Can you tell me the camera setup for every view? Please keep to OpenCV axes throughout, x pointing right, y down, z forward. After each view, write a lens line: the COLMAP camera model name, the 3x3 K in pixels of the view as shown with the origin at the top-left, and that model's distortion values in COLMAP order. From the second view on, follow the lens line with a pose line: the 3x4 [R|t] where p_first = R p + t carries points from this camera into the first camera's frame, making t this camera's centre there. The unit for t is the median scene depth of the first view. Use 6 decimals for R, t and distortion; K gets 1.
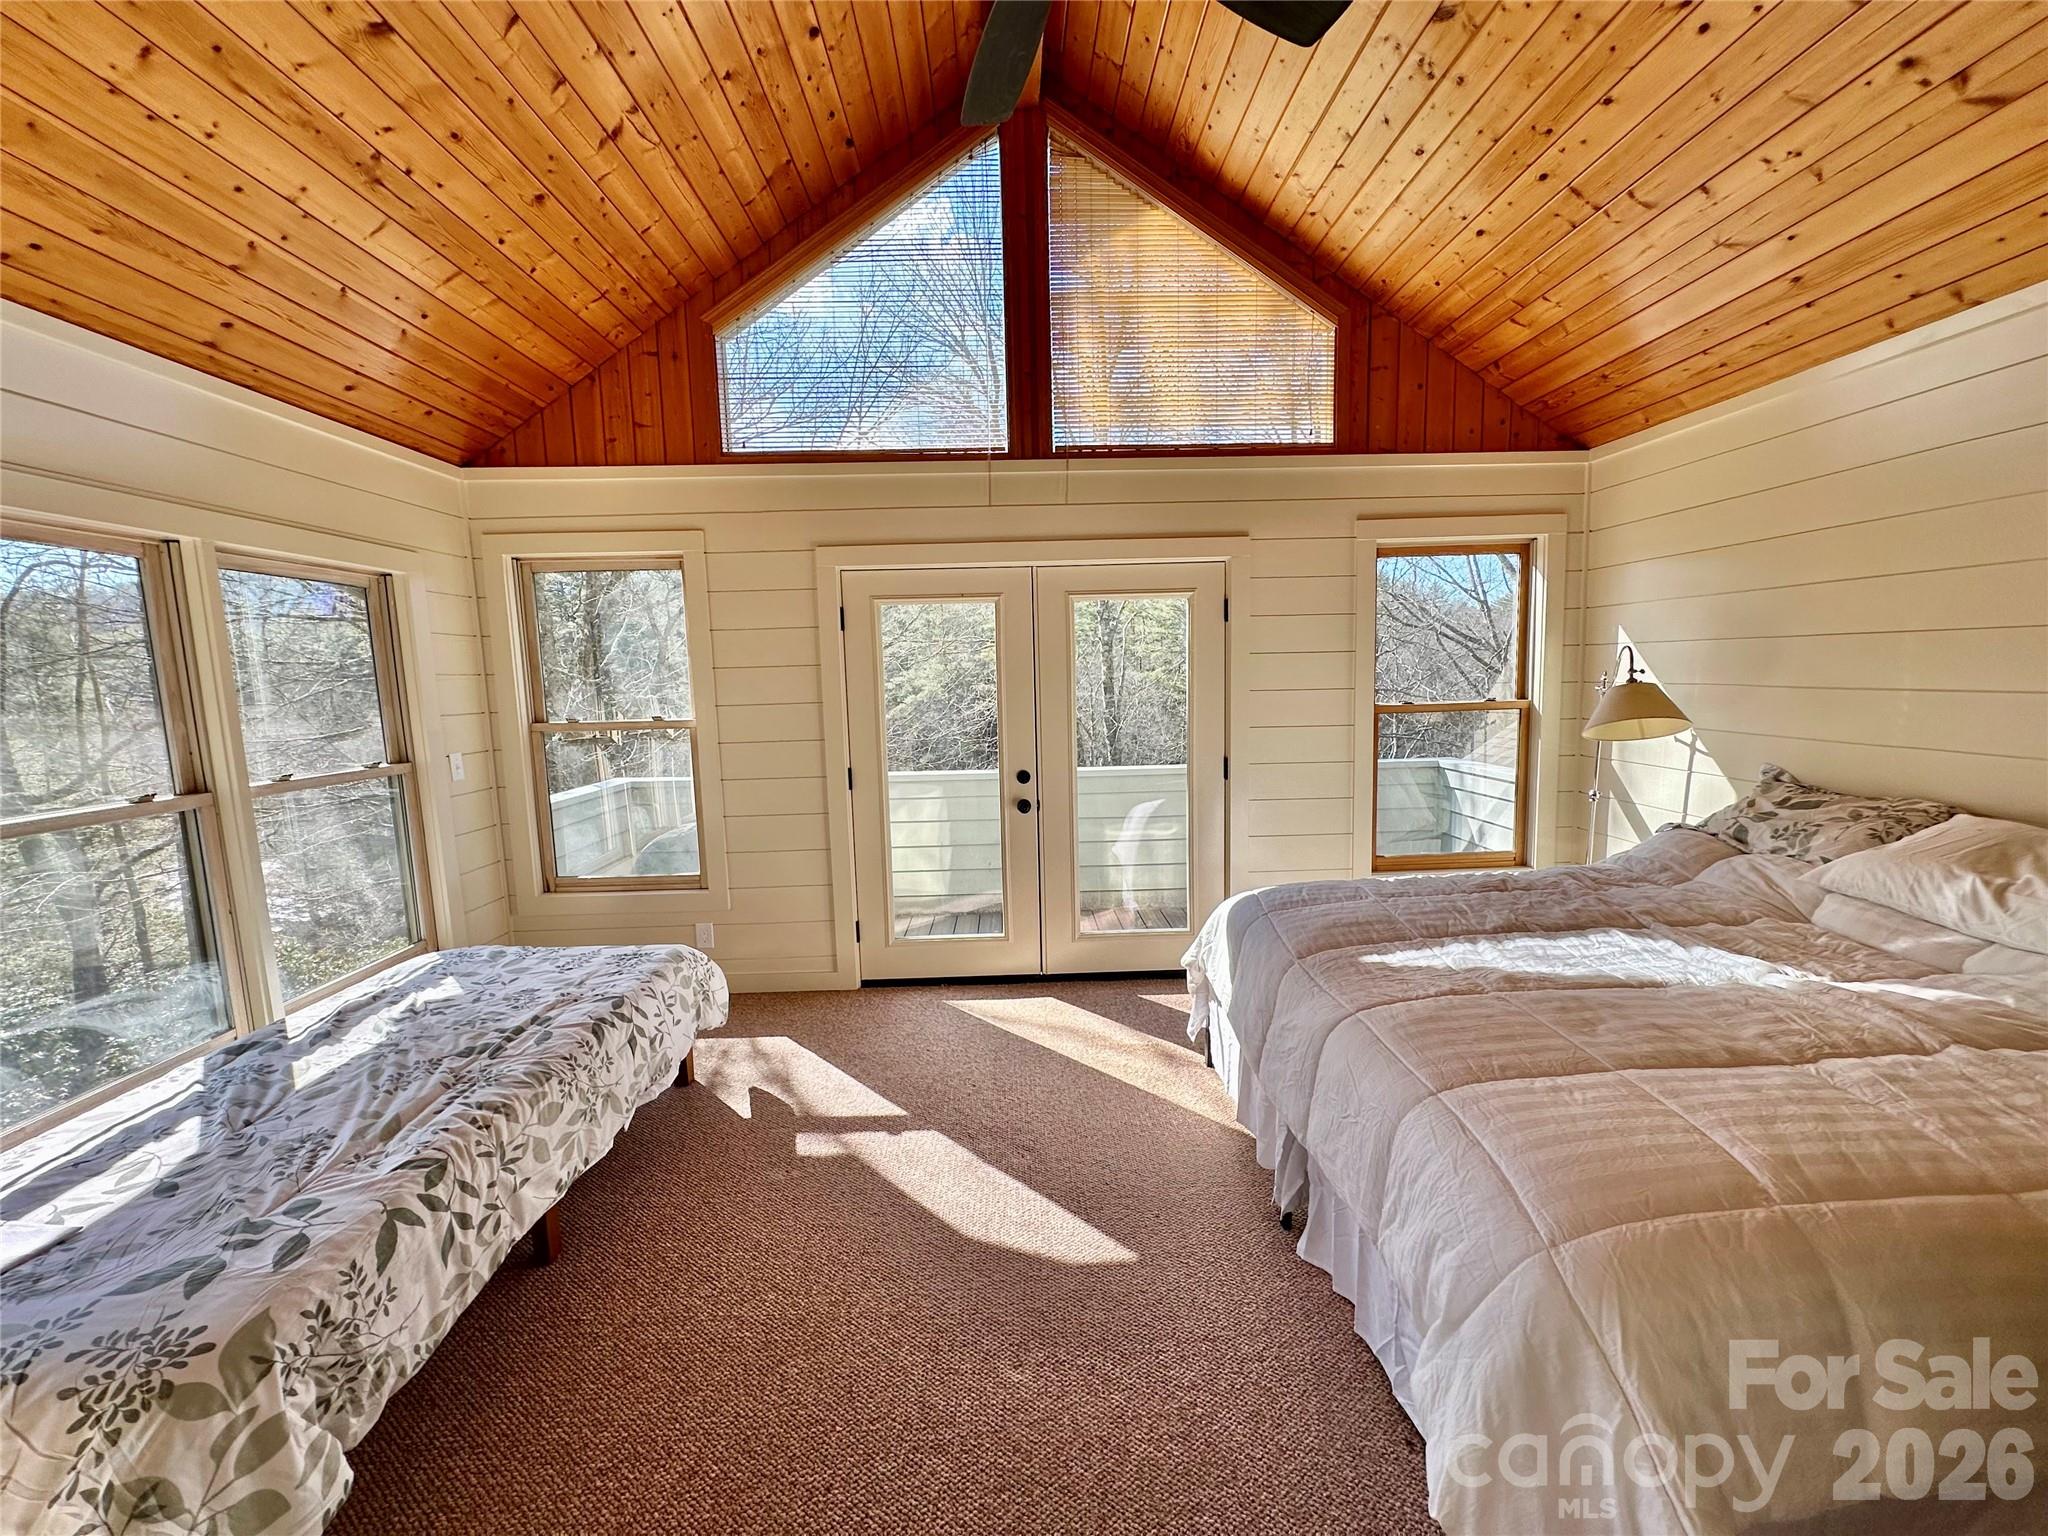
lens RADIAL K [[820.8, 0, 1023.8], [0, 820.8, 768.0], [0, 0, 1]] dist [-0.006506, 0.001771]
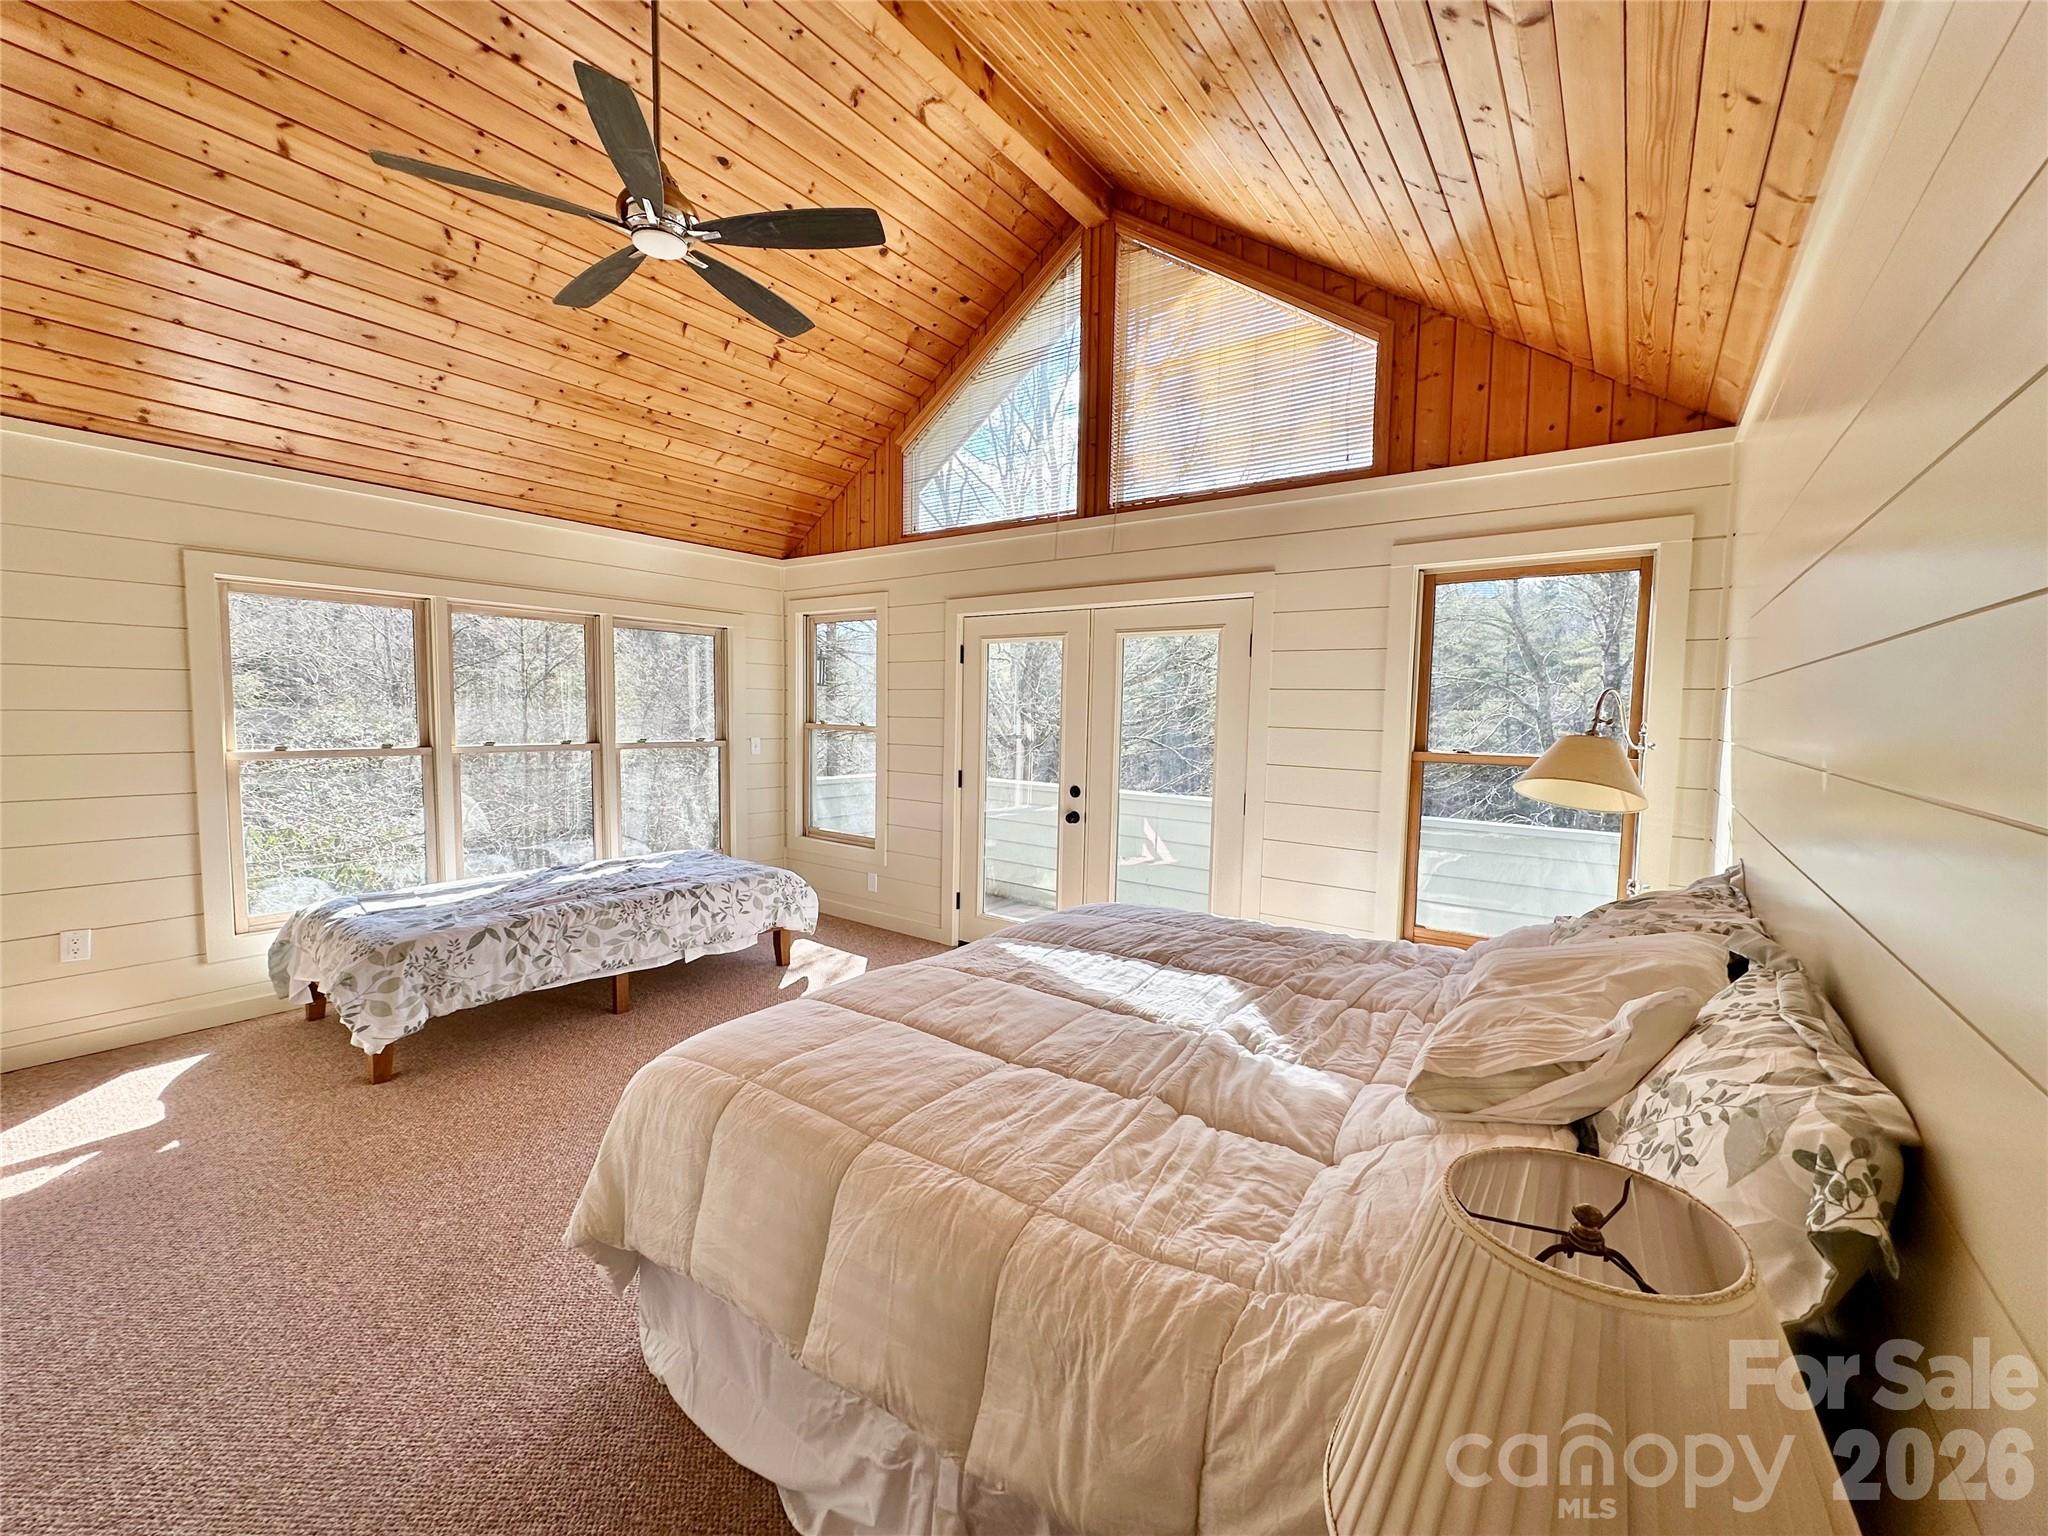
lens RADIAL K [[820.8, 0, 1022.4], [0, 820.8, 767.5], [0, 0, 1]] dist [-0.006506, 0.001771]
pose [[0.786672, 0.083847, -0.611651, 0.677591], [-0.110224, 0.993892, -0.005518, -0.008675], [0.607452, 0.071759, 0.791108, 0.051362]]
